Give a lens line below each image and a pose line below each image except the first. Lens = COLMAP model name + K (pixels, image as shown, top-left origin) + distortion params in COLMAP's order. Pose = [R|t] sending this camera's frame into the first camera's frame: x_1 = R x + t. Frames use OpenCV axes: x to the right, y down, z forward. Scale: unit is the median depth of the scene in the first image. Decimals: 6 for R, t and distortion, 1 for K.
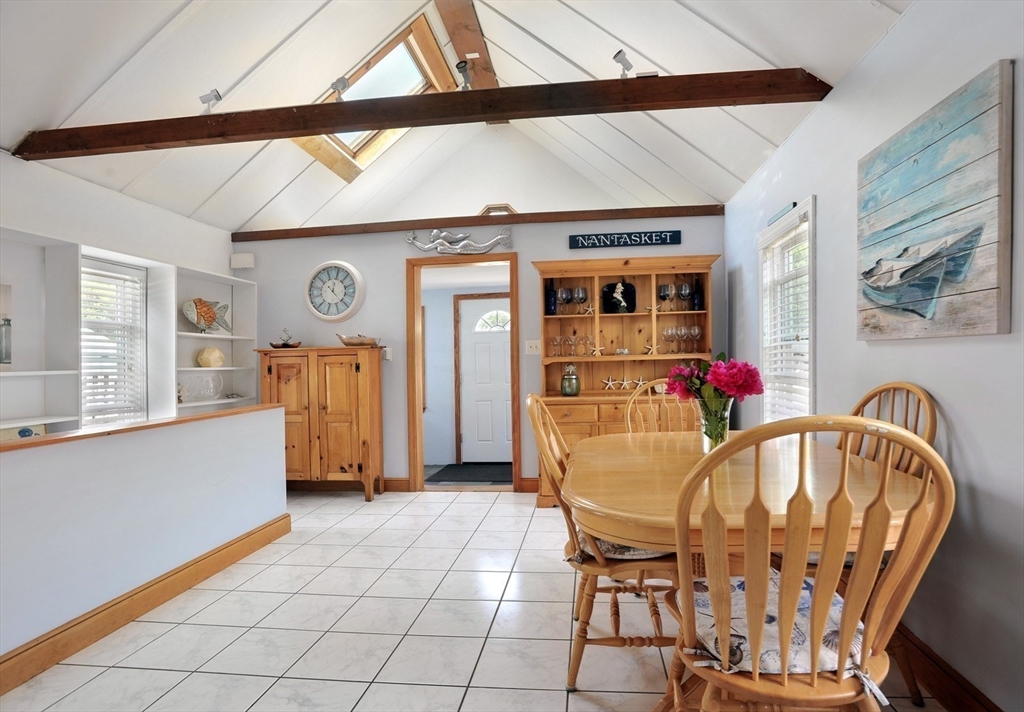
lens RADIAL K [[578.1, 0, 516.6], [0, 578.1, 330.8], [0, 0, 1]] dist [-0.060905, 0.035423]
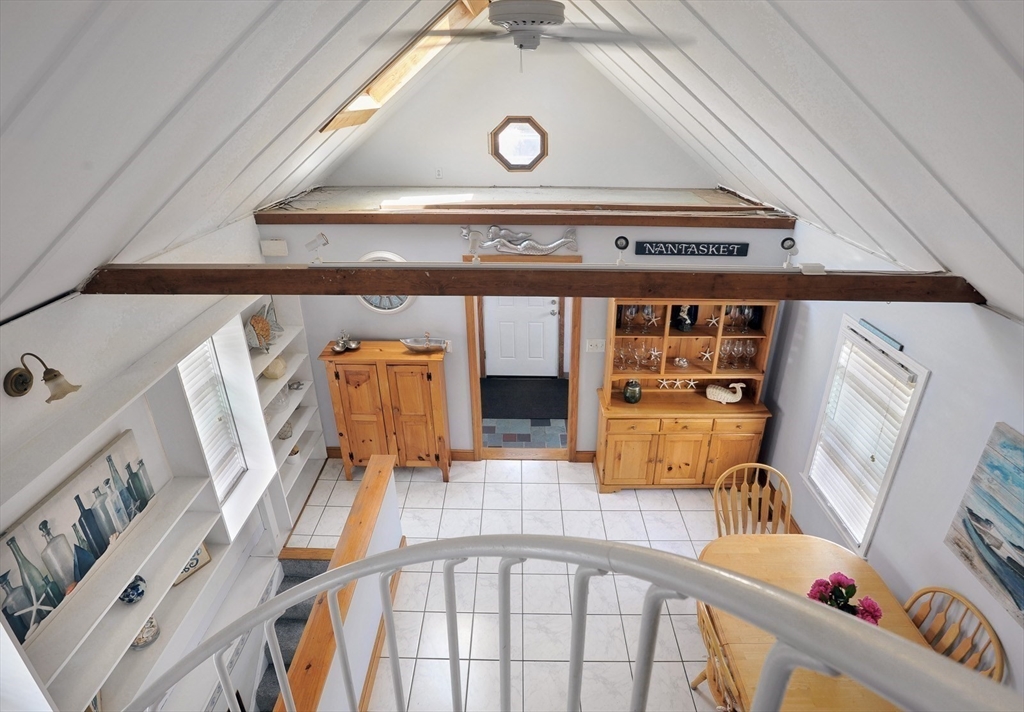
lens RADIAL K [[584.9, 0, 512.3], [0, 584.9, 337.4], [0, 0, 1]] dist [-0.047215, 0.023554]
pose [[0.993772, -0.039850, 0.104068, -0.233287], [-0.009022, 0.902036, 0.431566, -0.454145], [-0.111071, -0.429817, 0.896058, 0.069413]]
